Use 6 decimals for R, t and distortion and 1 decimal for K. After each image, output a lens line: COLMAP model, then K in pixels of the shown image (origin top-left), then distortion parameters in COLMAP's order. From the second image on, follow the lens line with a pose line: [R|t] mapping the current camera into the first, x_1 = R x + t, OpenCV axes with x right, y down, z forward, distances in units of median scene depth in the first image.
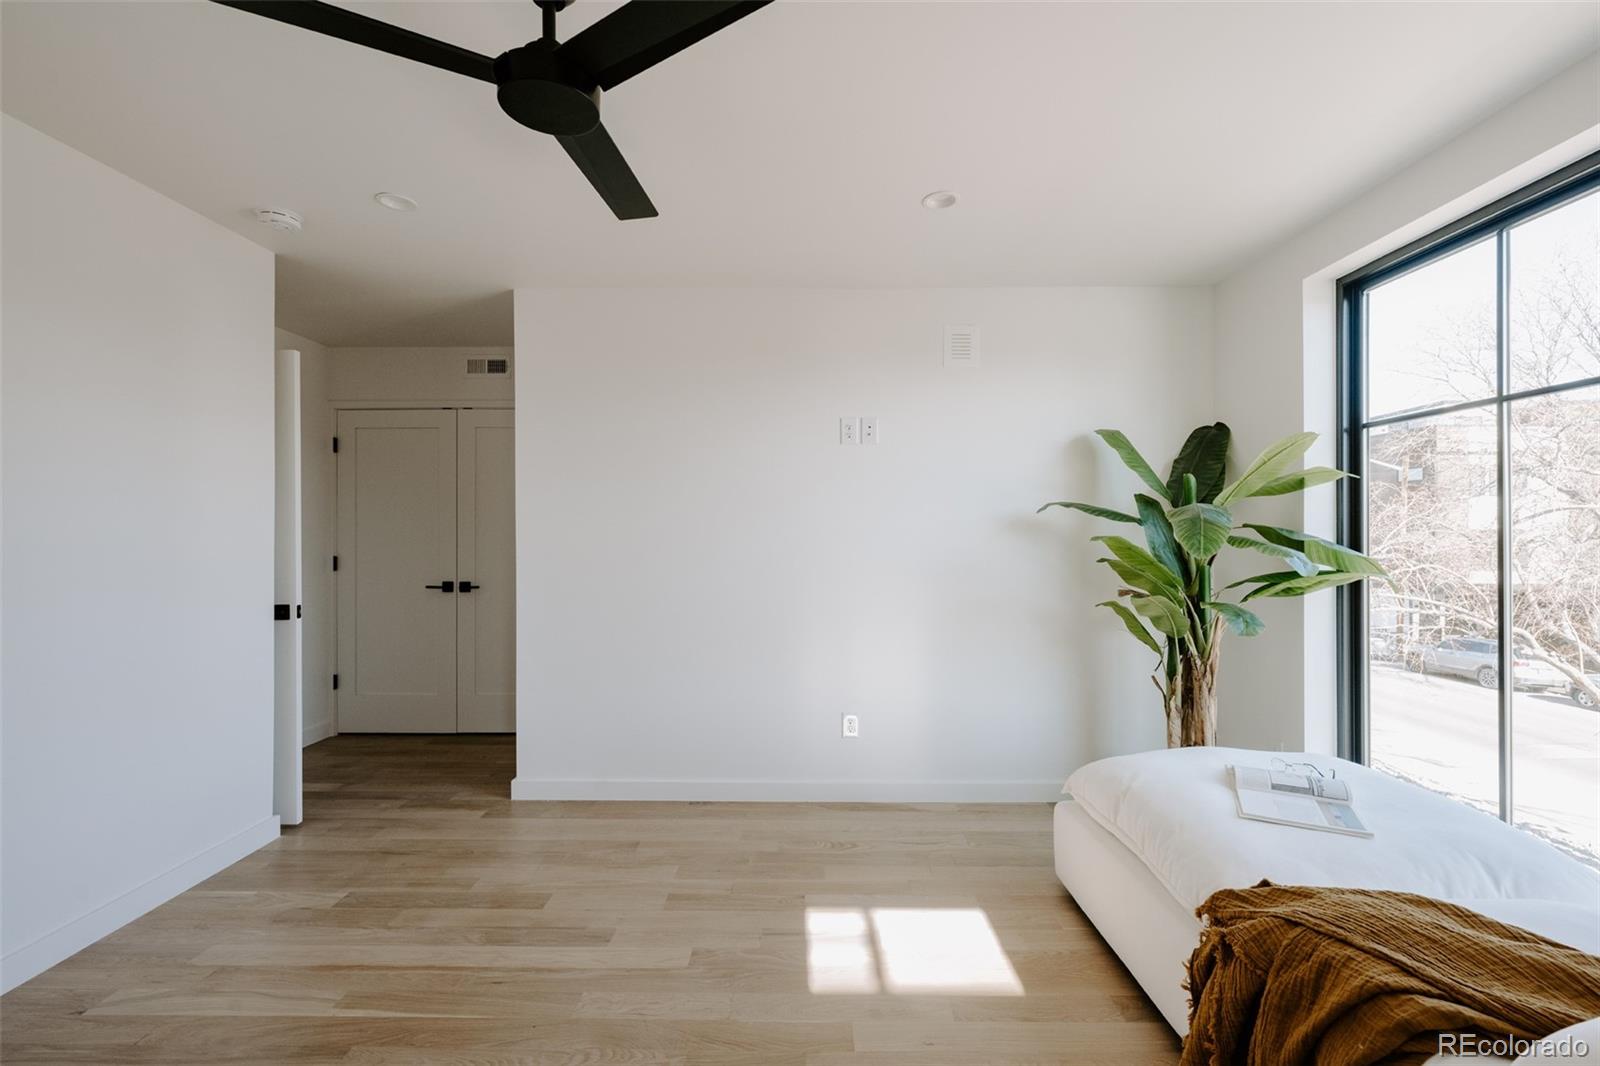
lens RADIAL K [[674.9, 0, 800.0], [0, 674.9, 533.0], [0, 0, 1]] dist [-0.000702, -0.000100]
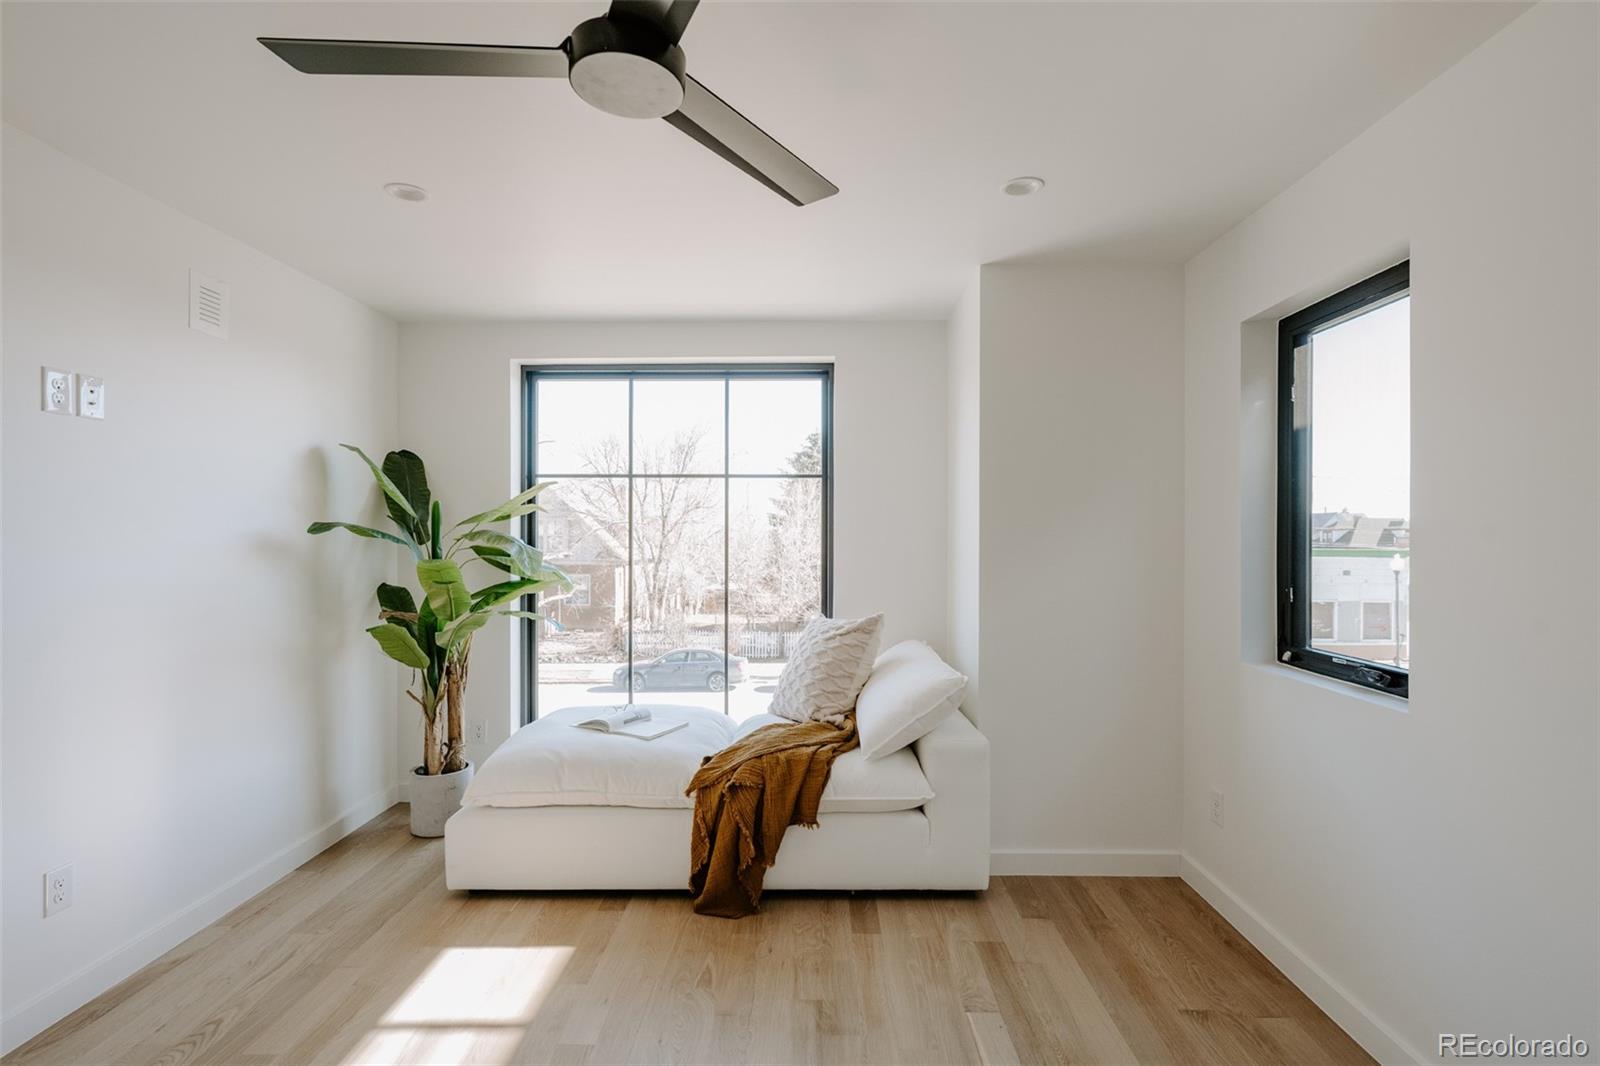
lens RADIAL K [[774.9, 0, 800.0], [0, 774.9, 533.0], [0, 0, 1]] dist [-0.000926, -0.000178]
pose [[-0.003409, 0.004143, 0.999986, -0.769683], [-0.000542, 0.999991, -0.004144, -0.031372], [-0.999994, -0.000556, -0.003406, 0.449204]]
